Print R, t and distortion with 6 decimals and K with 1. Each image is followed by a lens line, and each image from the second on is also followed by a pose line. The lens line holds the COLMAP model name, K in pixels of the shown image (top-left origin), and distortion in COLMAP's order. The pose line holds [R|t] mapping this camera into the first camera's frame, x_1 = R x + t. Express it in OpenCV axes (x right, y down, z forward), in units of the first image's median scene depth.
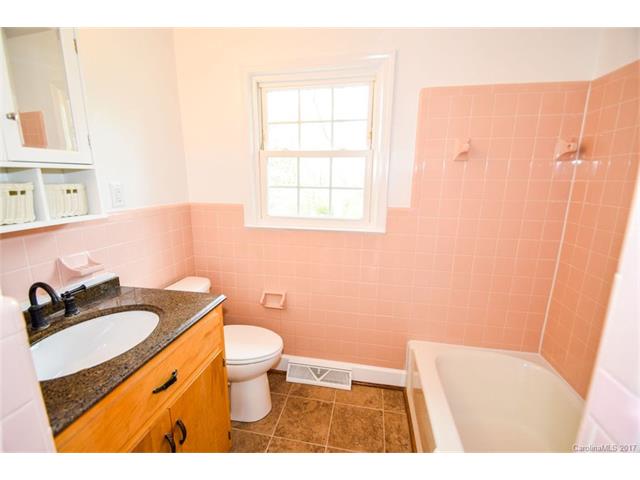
lens RADIAL K [[288.9, 0, 318.5], [0, 288.9, 241.1], [0, 0, 1]] dist [-0.007097, -0.003231]
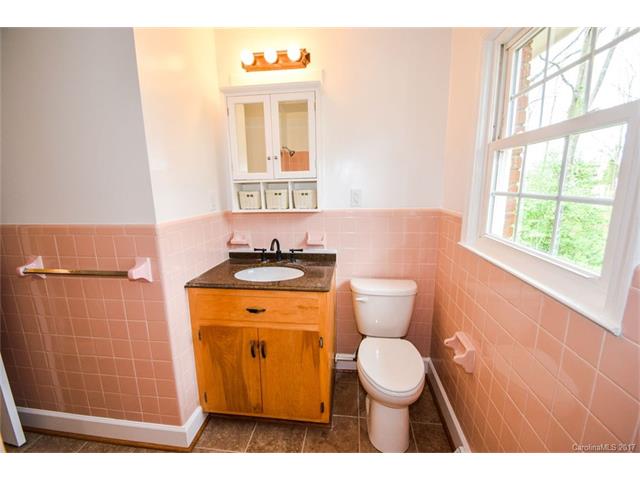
lens RADIAL K [[288.9, 0, 320.5], [0, 288.9, 241.9], [0, 0, 1]] dist [-0.007097, -0.003231]
pose [[0.021809, 0.181031, -0.983235, 0.871923], [-0.189776, 0.966338, 0.173711, -0.206489], [0.981585, 0.182806, 0.055430, 1.004699]]
